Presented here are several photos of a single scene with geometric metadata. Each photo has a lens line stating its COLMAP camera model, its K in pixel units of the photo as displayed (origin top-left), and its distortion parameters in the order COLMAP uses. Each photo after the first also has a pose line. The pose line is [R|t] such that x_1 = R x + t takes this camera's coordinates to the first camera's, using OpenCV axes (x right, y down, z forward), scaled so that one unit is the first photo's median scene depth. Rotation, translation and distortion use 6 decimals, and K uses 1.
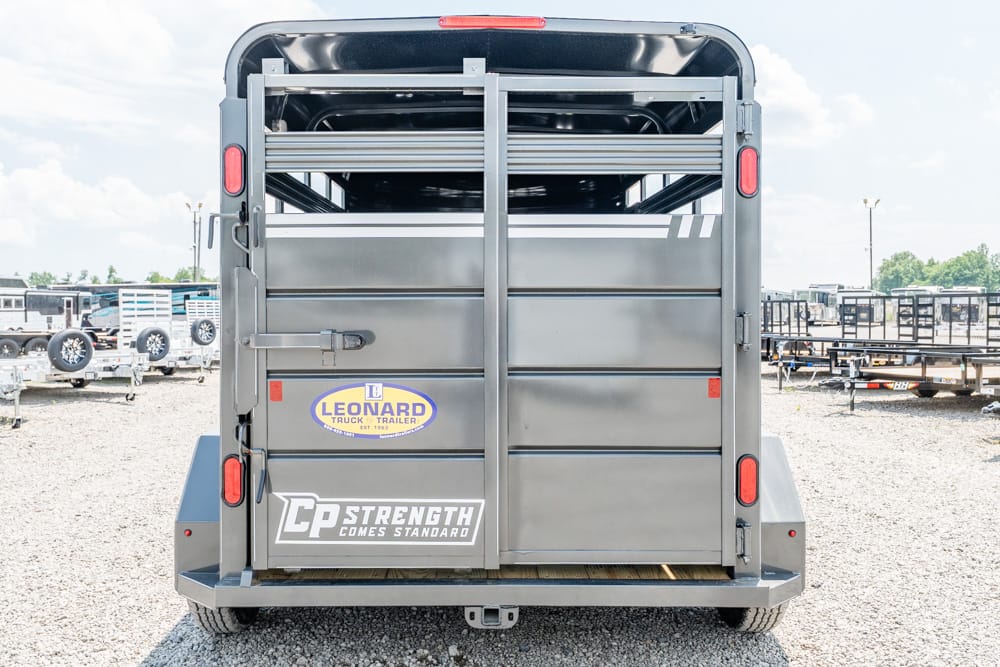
lens RADIAL K [[849.8, 0, 500.9], [0, 849.8, 302.0], [0, 0, 1]] dist [0.043053, 0.003428]
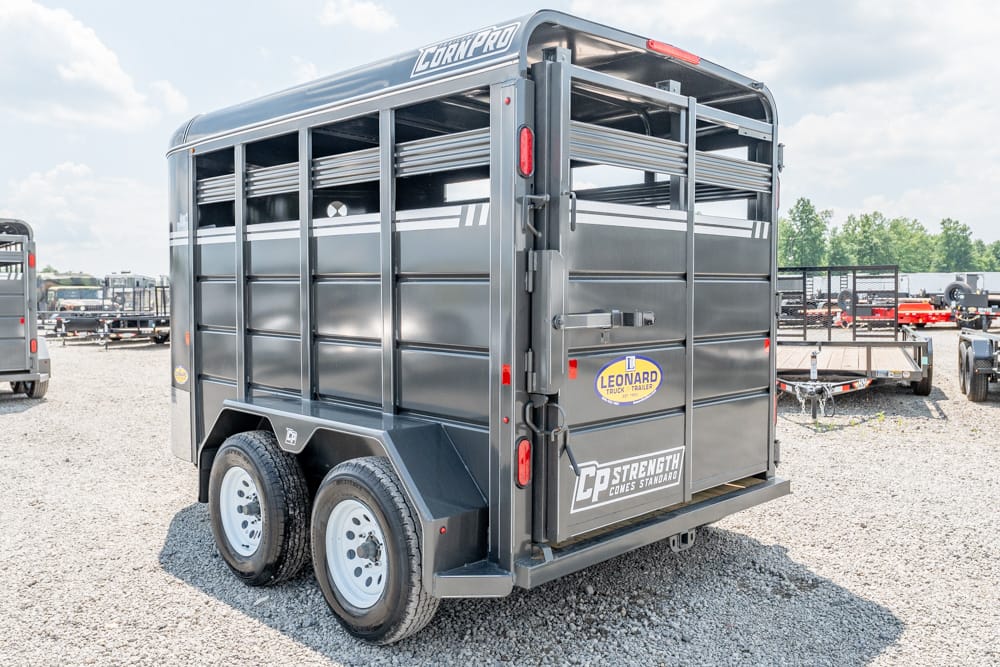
lens RADIAL K [[849.8, 0, 500.9], [0, 849.8, 302.0], [0, 0, 1]] dist [0.043053, 0.003428]
pose [[0.713112, -0.018591, 0.700804, -1.058935], [0.006427, 0.999780, 0.019982, -0.000166], [-0.701021, -0.009745, 0.713074, 0.314383]]
